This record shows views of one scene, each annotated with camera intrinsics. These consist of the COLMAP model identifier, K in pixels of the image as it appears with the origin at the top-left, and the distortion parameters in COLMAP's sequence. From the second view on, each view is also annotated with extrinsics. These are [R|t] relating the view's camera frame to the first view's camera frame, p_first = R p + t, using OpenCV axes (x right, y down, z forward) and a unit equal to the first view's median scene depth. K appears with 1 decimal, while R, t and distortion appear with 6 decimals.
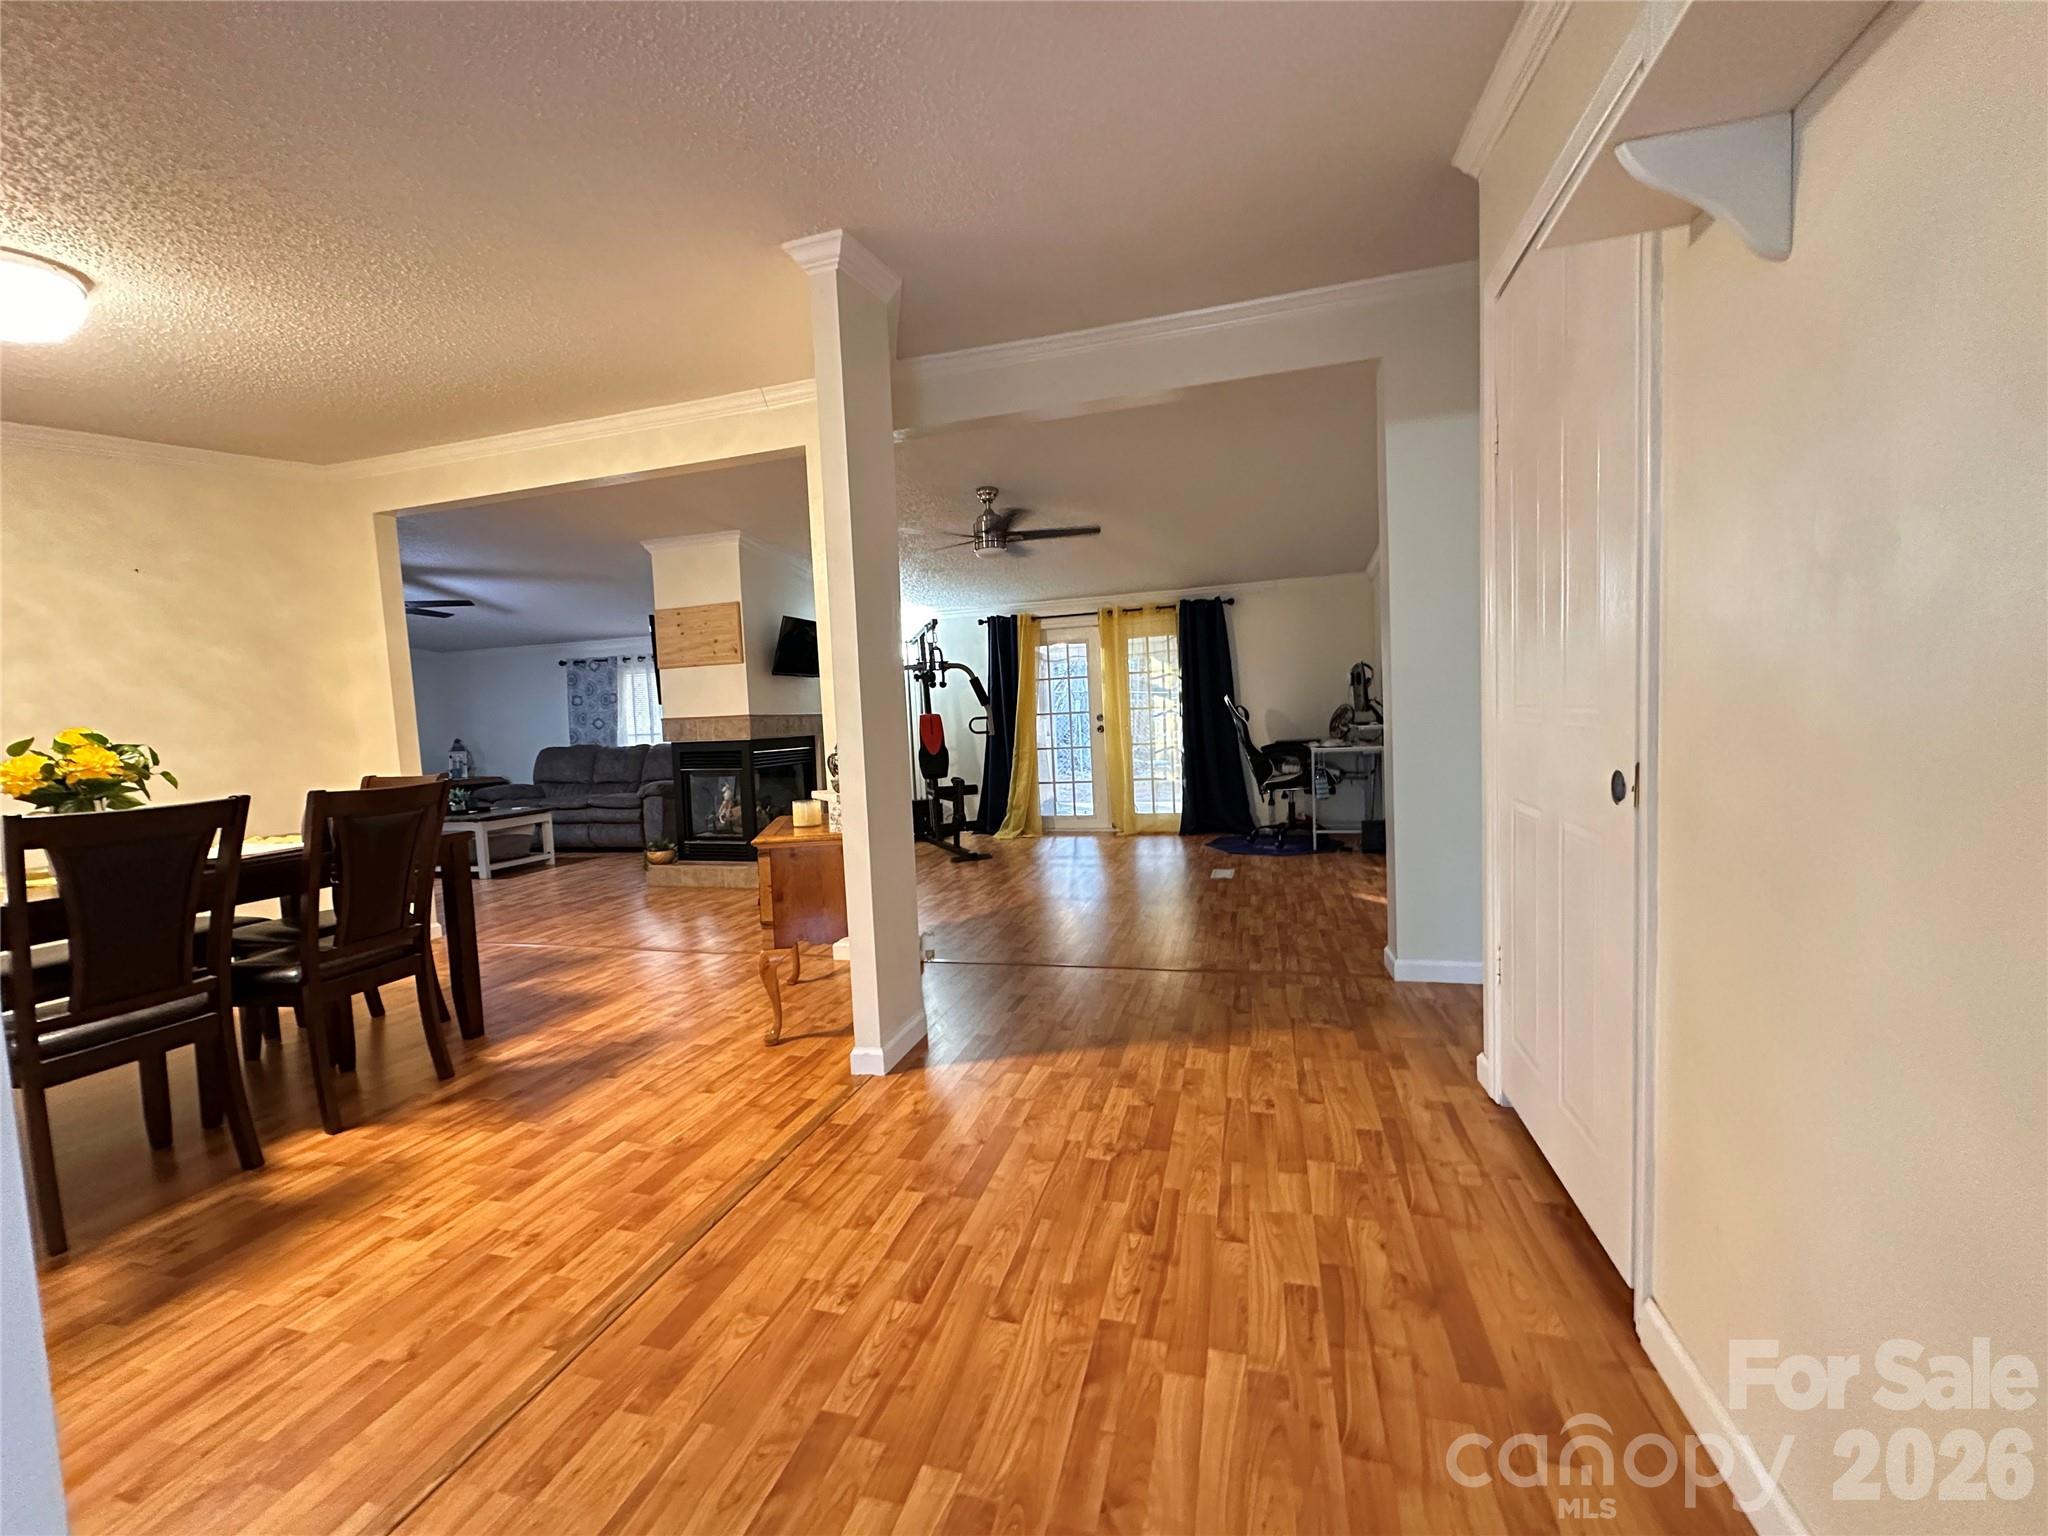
lens RADIAL K [[821.5, 0, 1019.3], [0, 821.5, 770.8], [0, 0, 1]] dist [-0.005255, 0.001832]
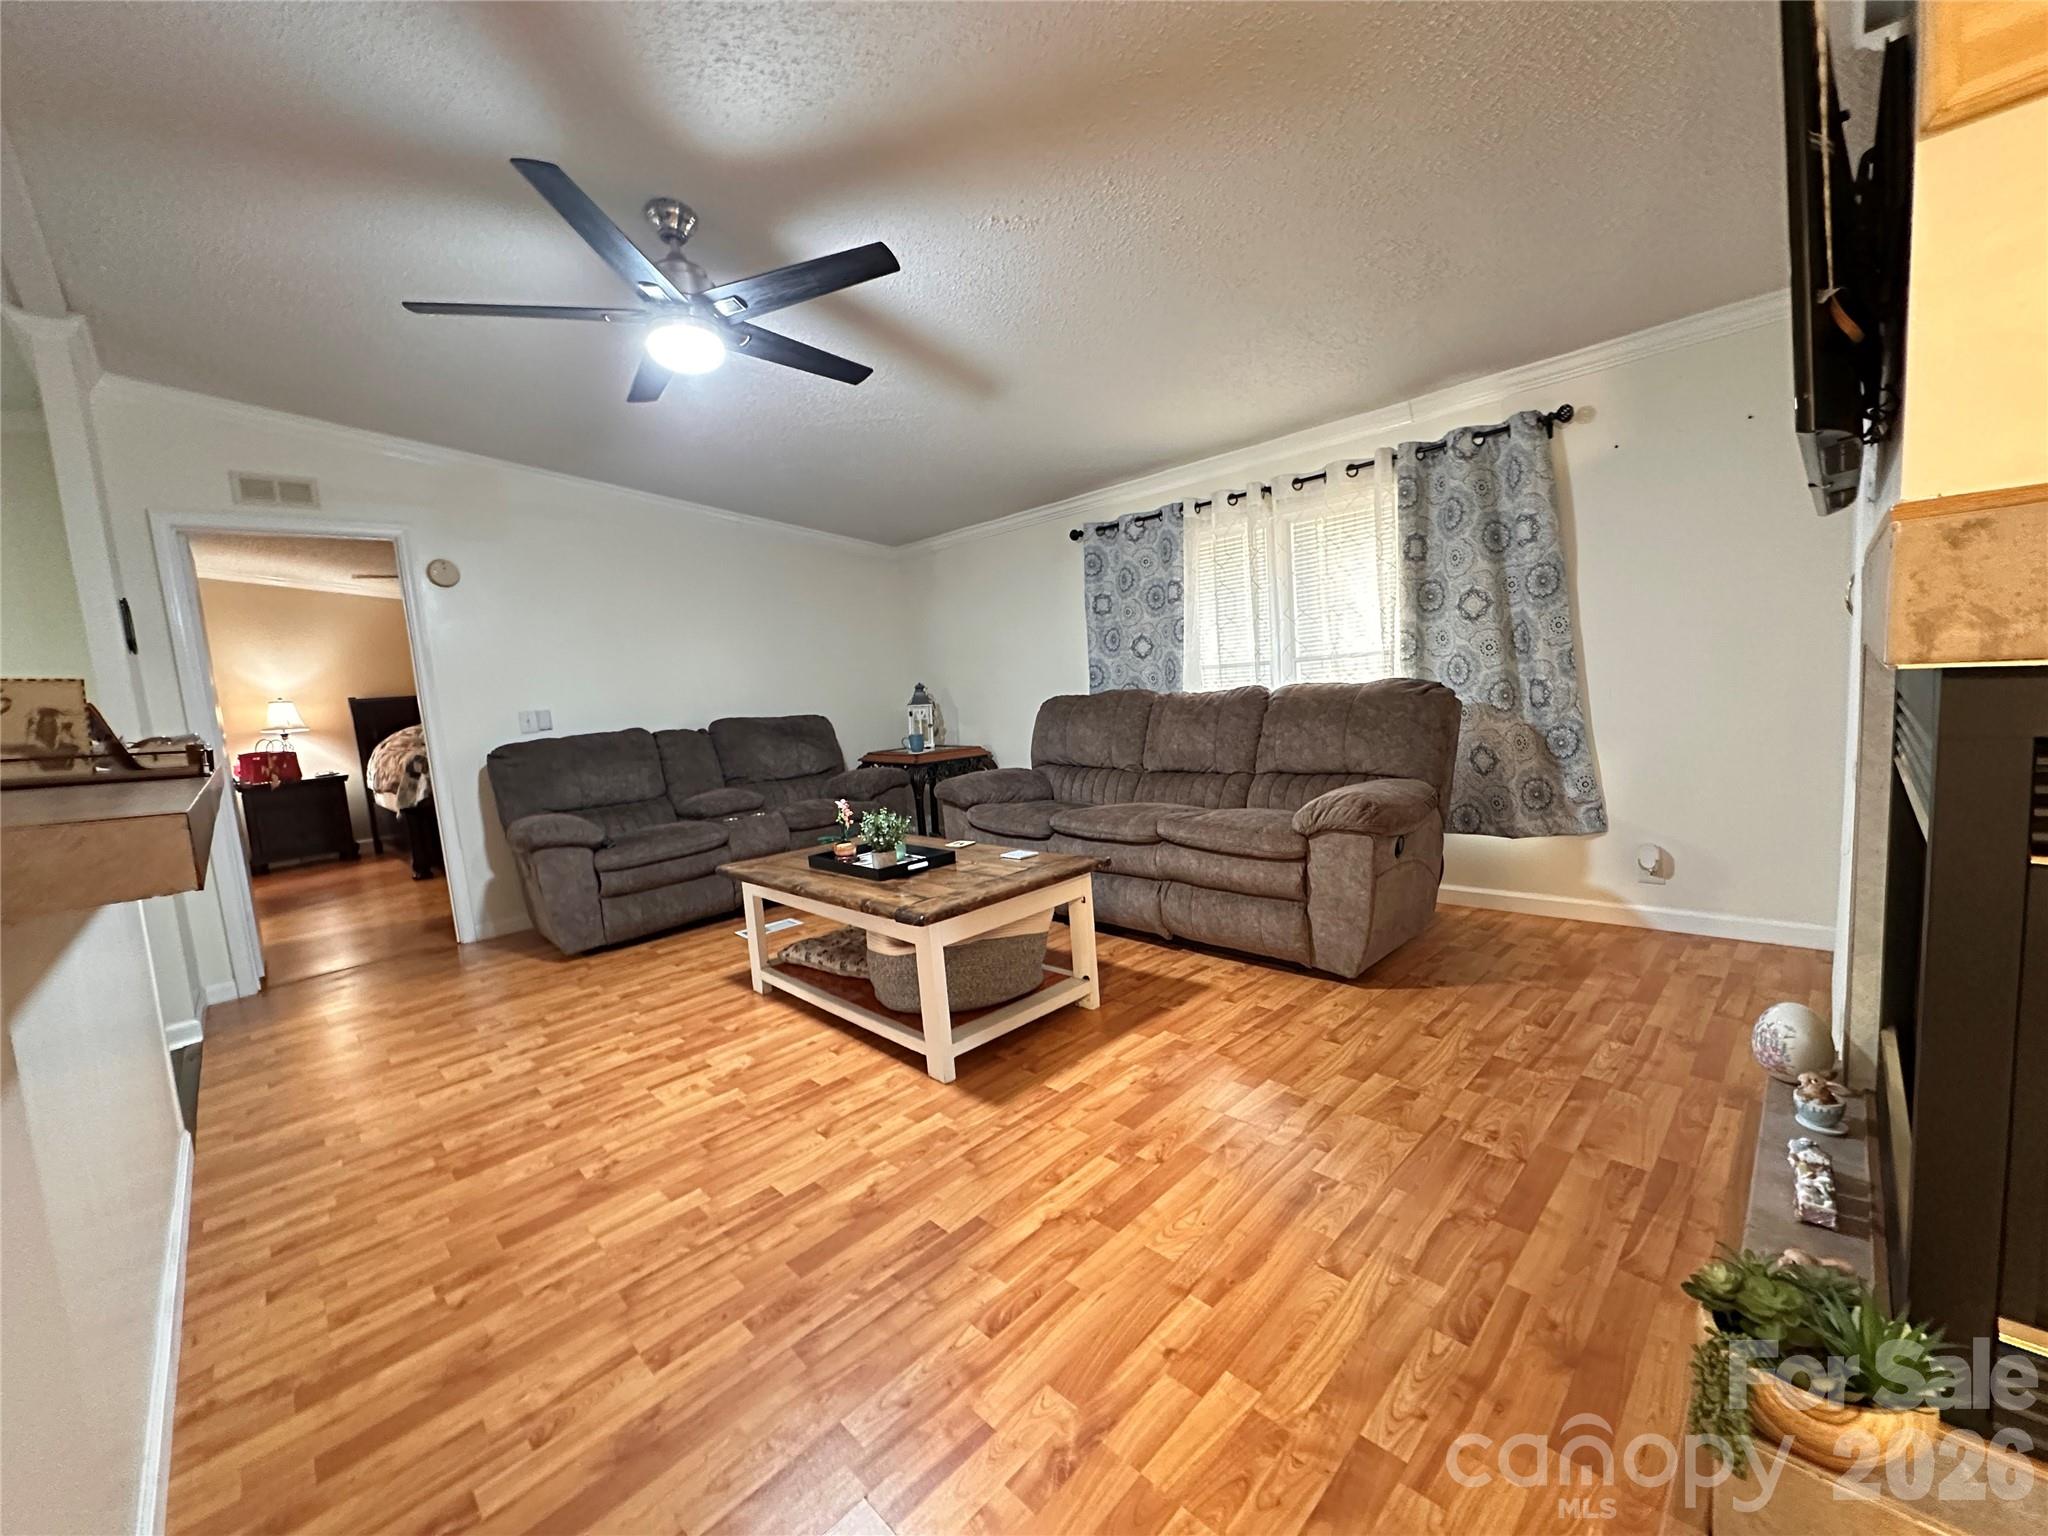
lens RADIAL K [[821.5, 0, 1028.7], [0, 821.5, 770.8], [0, 0, 1]] dist [-0.005255, 0.001832]
pose [[0.872653, 0.027857, -0.487546, -0.390586], [0.008645, 0.997334, 0.072458, -0.022487], [0.488264, -0.067445, 0.870086, 0.625525]]
